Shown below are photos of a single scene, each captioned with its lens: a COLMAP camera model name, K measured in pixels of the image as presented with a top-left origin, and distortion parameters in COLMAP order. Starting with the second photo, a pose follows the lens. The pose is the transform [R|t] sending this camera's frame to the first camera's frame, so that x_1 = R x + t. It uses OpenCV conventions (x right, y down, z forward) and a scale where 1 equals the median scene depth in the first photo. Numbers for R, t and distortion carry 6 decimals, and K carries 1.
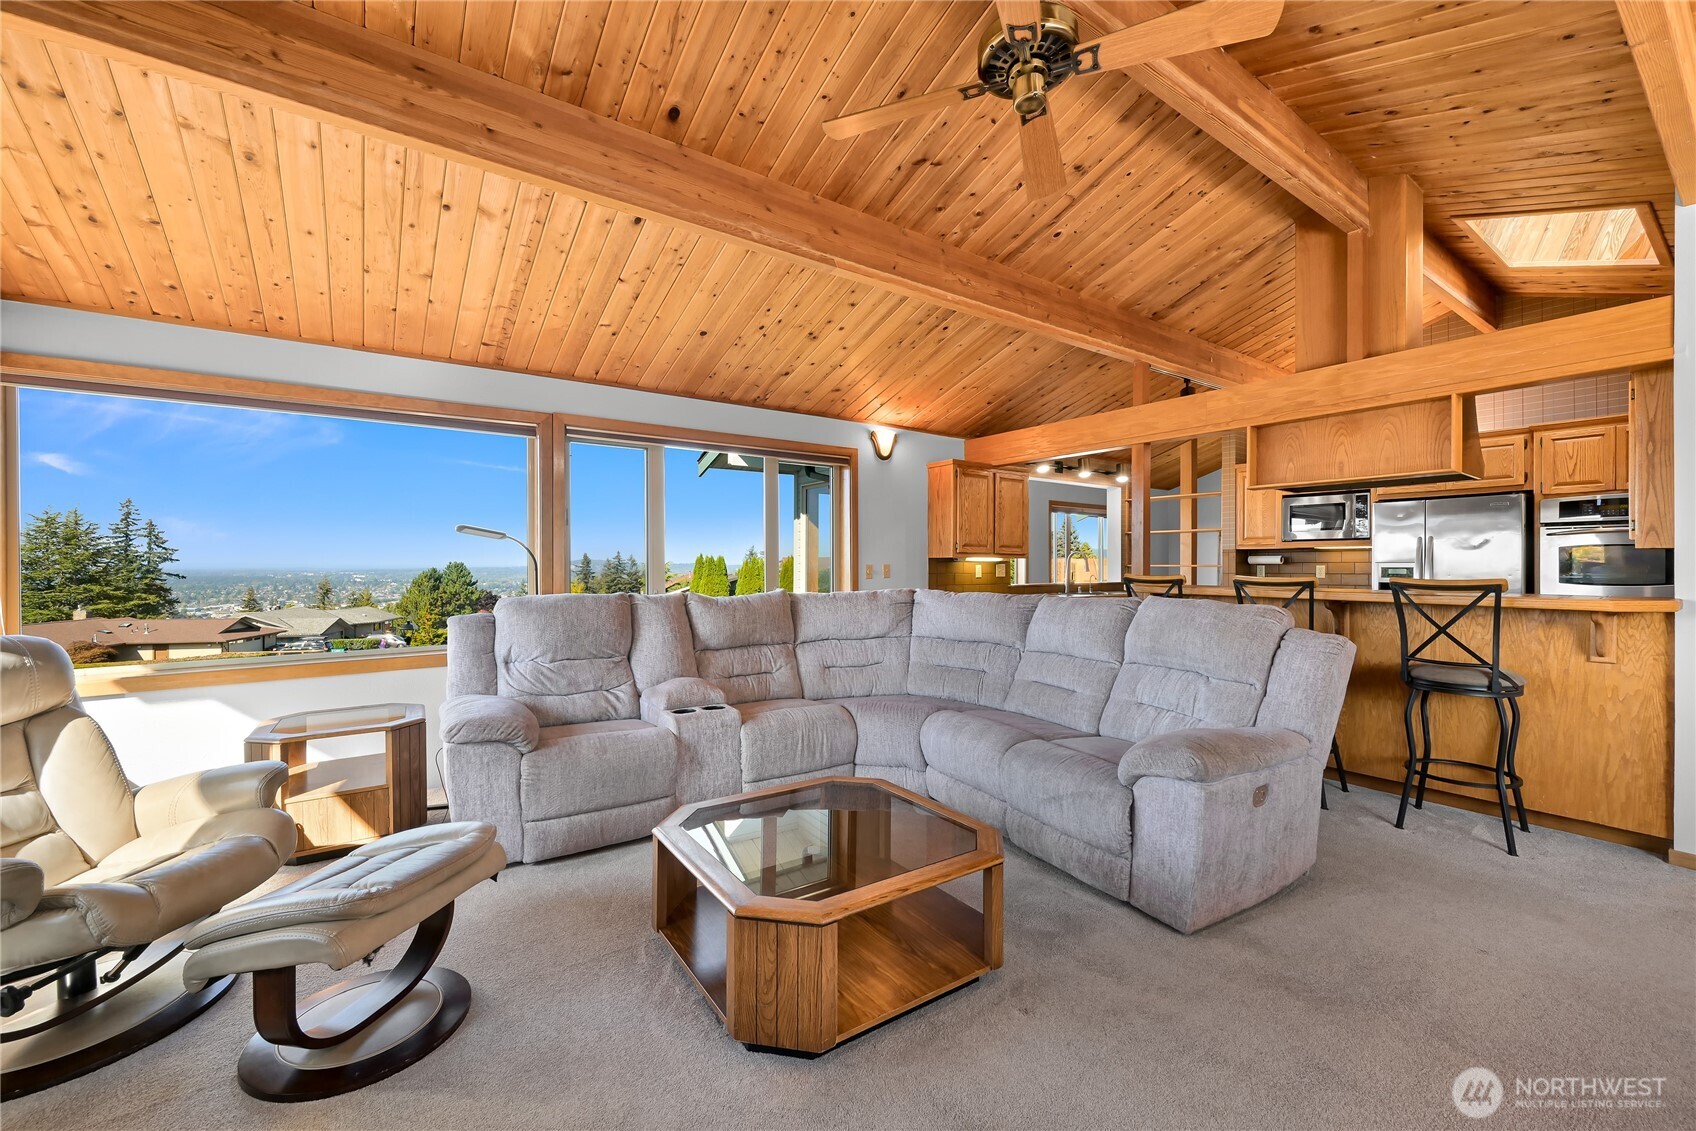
lens RADIAL K [[681.9, 0, 844.7], [0, 681.9, 563.3], [0, 0, 1]] dist [-0.001416, -0.000193]
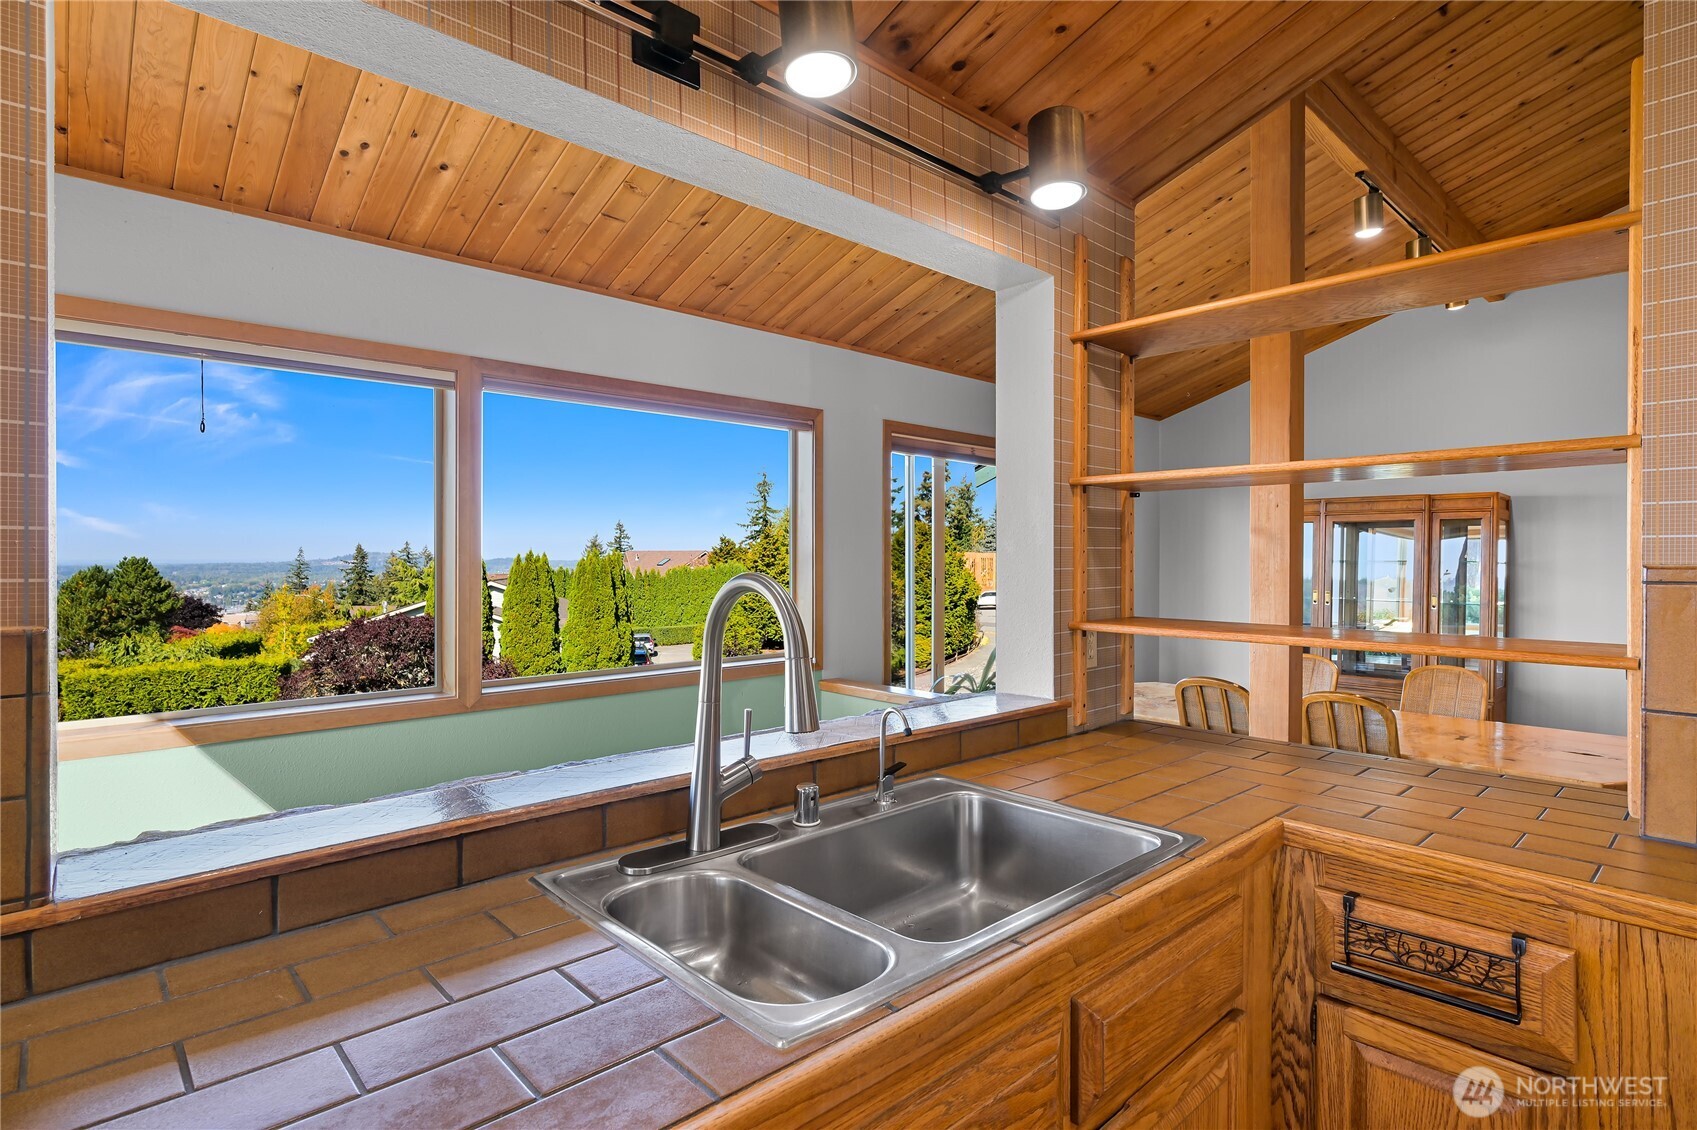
lens RADIAL K [[848.0, 0, 848.5], [0, 848.0, 565.0], [0, 0, 1]] dist [-0.002192, -0.000614]
pose [[0.991685, 0.000052, 0.128687, 0.307423], [-0.001187, 0.999961, 0.008740, -0.019731], [-0.128682, -0.008820, 0.991647, 0.742821]]
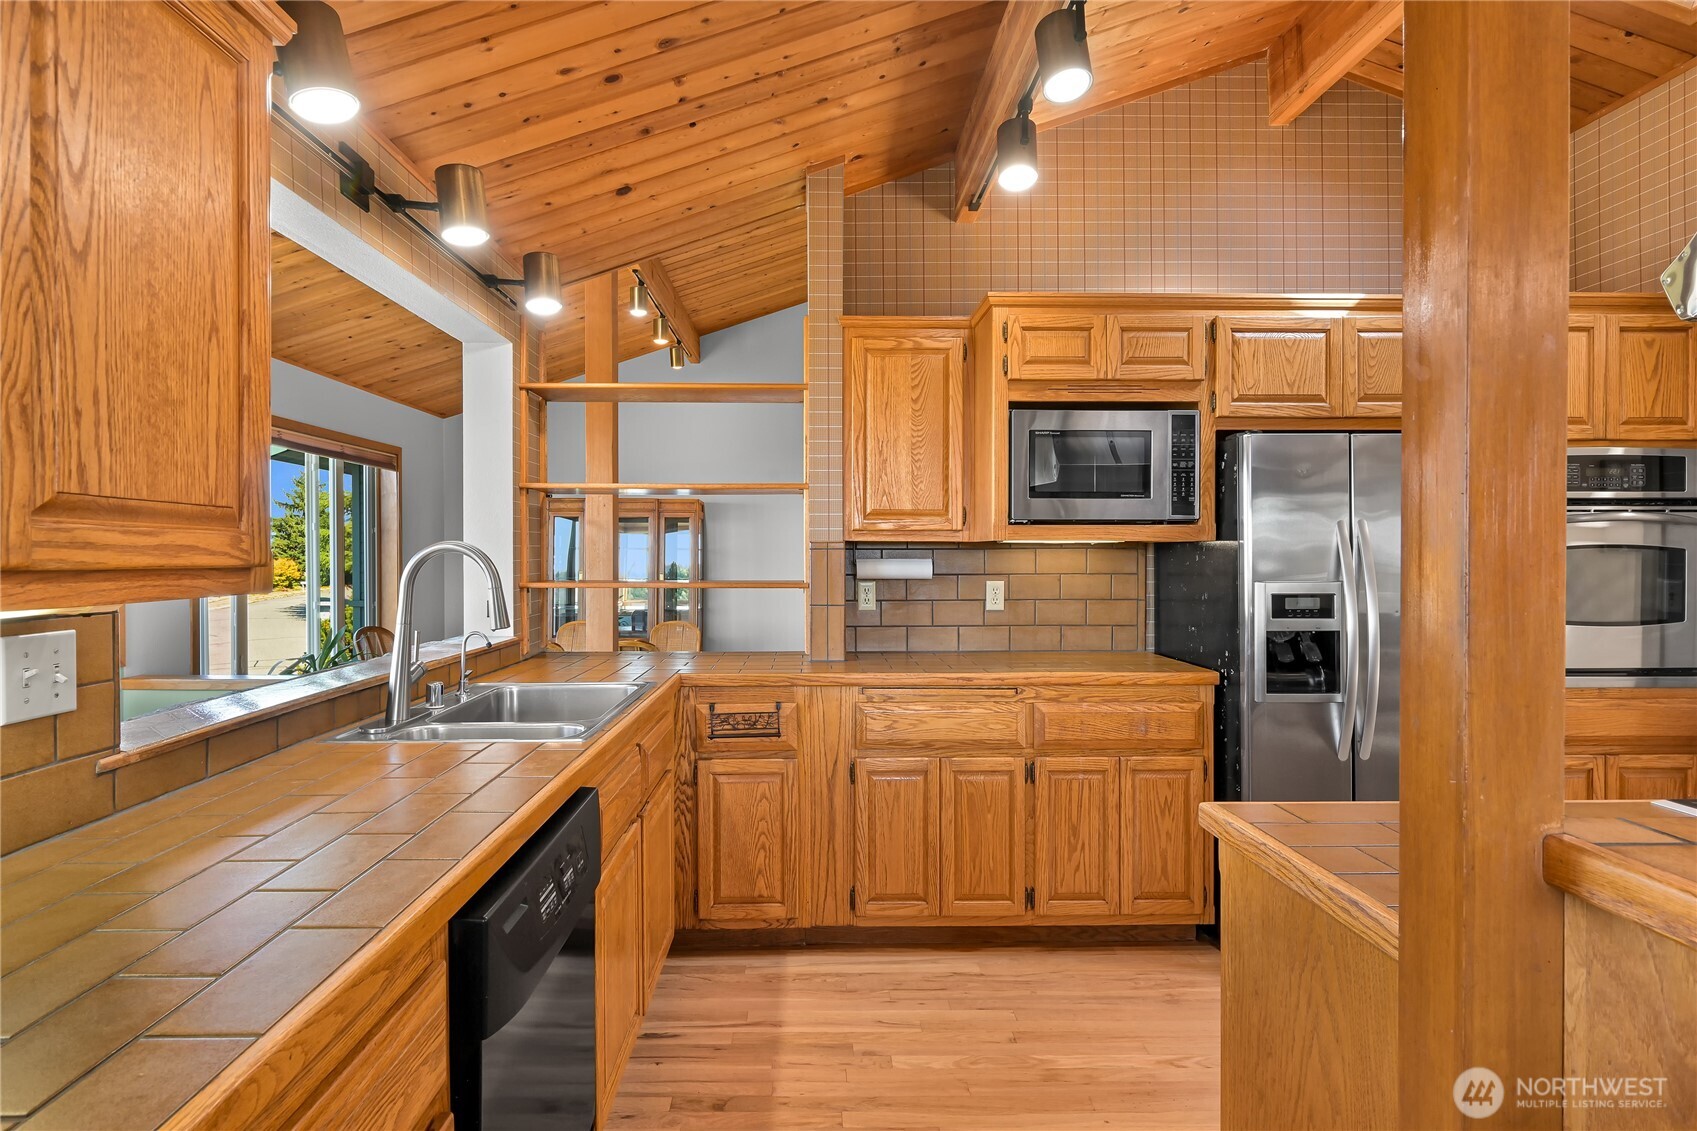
lens RADIAL K [[896.9, 0, 848.5], [0, 896.9, 565.5], [0, 0, 1]] dist [0.000911, 0.000130]
pose [[0.544190, -0.013095, 0.838860, 0.140253], [-0.000377, 0.999874, 0.015853, -0.013482], [-0.838962, -0.008943, 0.544117, 0.645317]]
